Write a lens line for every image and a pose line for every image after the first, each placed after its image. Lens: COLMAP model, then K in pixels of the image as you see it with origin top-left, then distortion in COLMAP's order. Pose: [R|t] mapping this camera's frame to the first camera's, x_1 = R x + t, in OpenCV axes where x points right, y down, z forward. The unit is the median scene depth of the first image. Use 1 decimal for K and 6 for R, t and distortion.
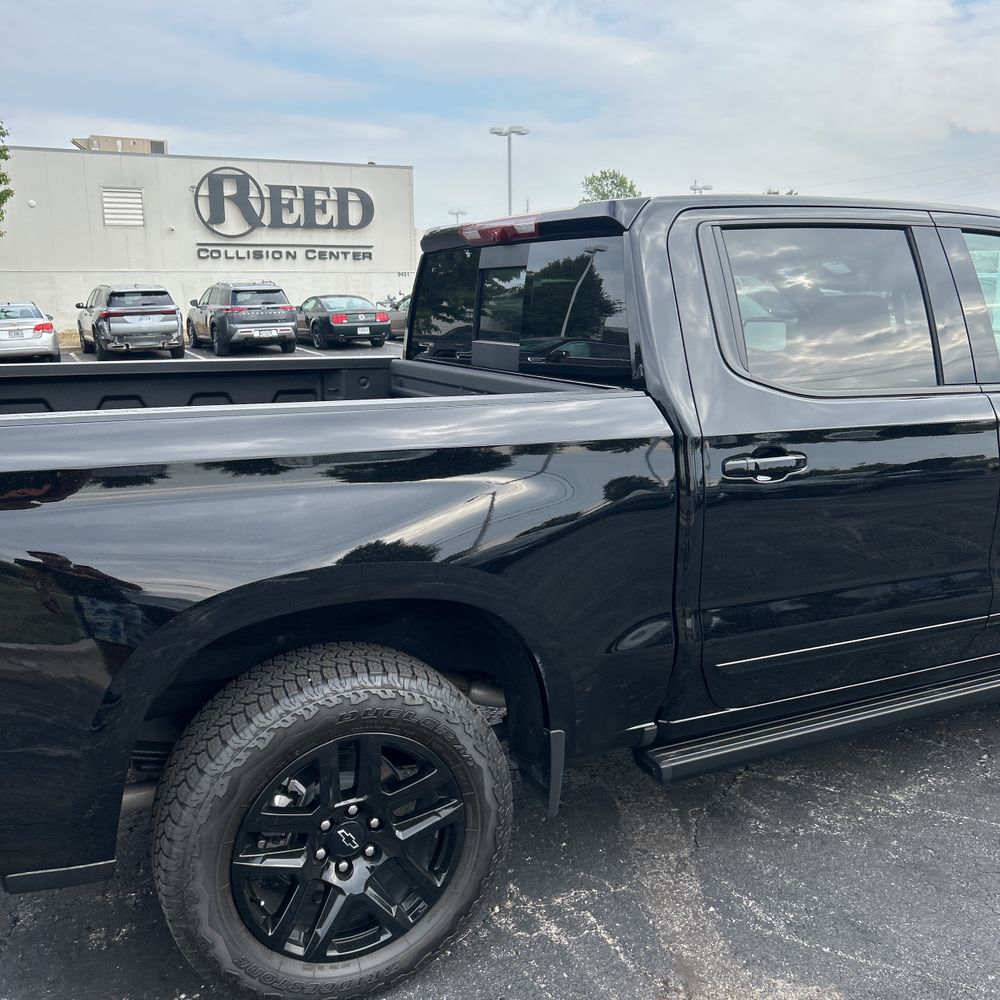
lens RADIAL K [[1012.0, 0, 525.4], [0, 1012.0, 503.7], [0, 0, 1]] dist [0.024466, 0.000000]
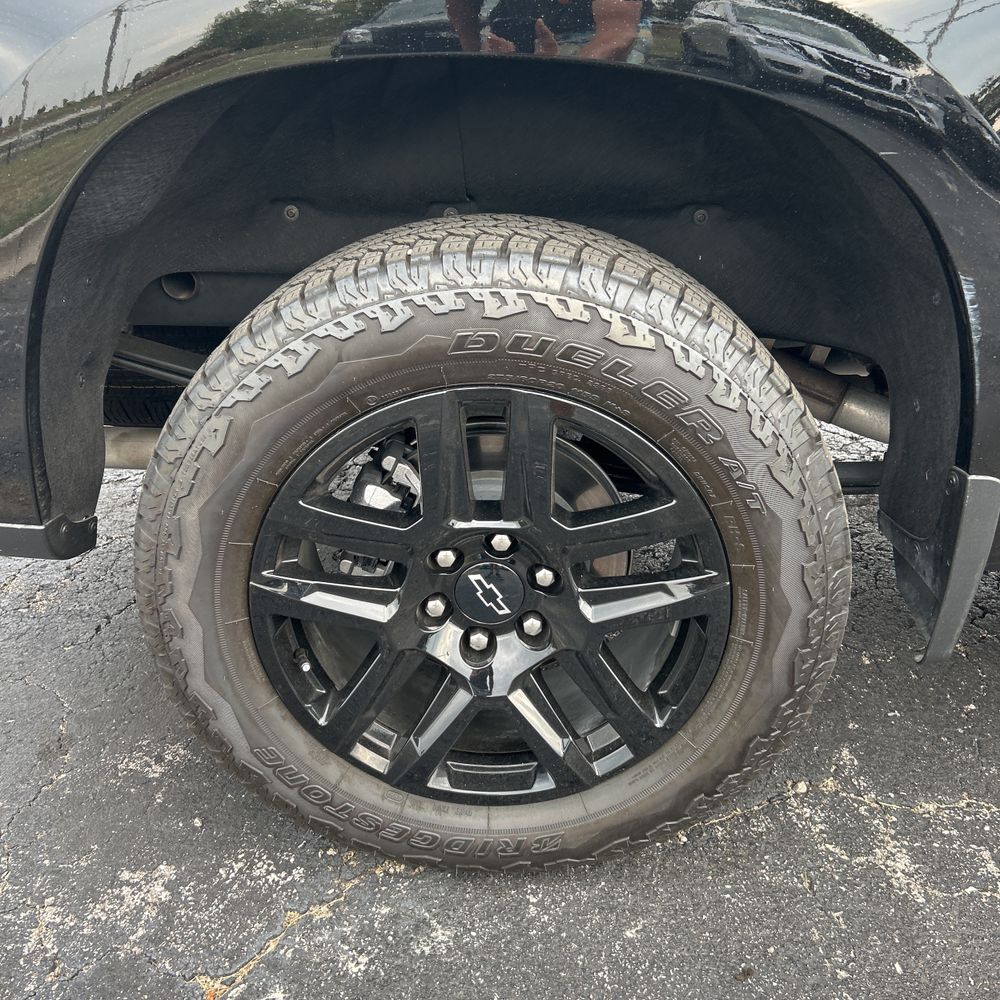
lens RADIAL K [[1012.0, 0, 496.7], [0, 1012.0, 496.2], [0, 0, 1]] dist [0.024466, 0.000000]
pose [[0.876660, 0.188742, -0.442543, 0.047816], [-0.090677, 0.968170, 0.233291, 0.162577], [0.472488, -0.164388, 0.865870, 0.569454]]
